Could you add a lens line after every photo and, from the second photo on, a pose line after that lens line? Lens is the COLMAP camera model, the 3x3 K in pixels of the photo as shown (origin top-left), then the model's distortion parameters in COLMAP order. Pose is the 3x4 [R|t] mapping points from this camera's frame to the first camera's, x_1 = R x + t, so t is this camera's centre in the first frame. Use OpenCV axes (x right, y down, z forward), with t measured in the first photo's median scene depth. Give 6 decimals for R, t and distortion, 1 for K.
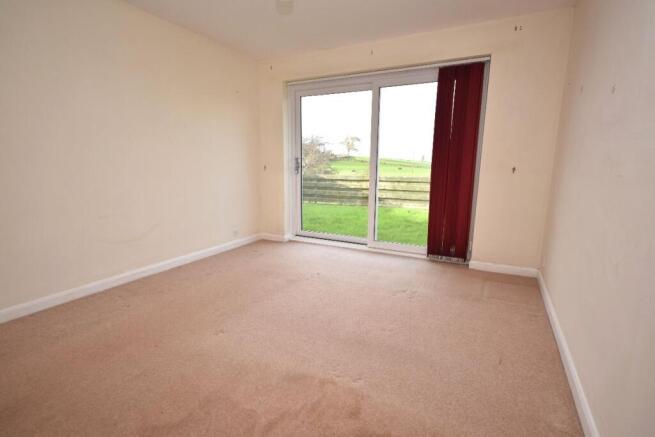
lens RADIAL K [[333.0, 0, 327.5], [0, 333.0, 218.5], [0, 0, 1]] dist [0.023544, 0.000134]
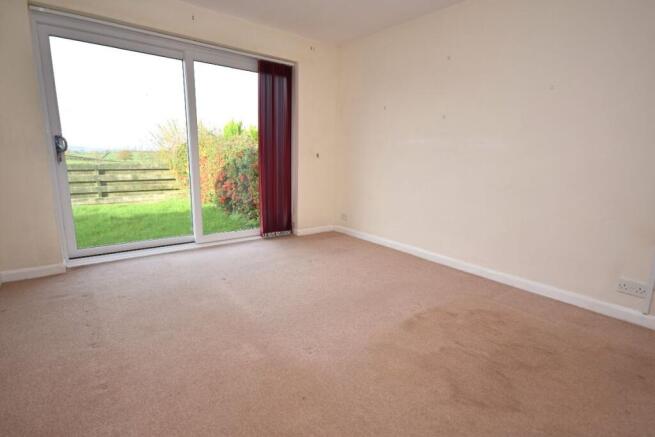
lens RADIAL K [[338.6, 0, 327.5], [0, 338.6, 231.5], [0, 0, 1]] dist [0.002438, 0.000360]
pose [[0.391840, -0.205462, 0.896798, -0.615534], [0.130097, 0.977324, 0.167068, -0.058865], [-0.910789, 0.051206, 0.409685, 0.352651]]
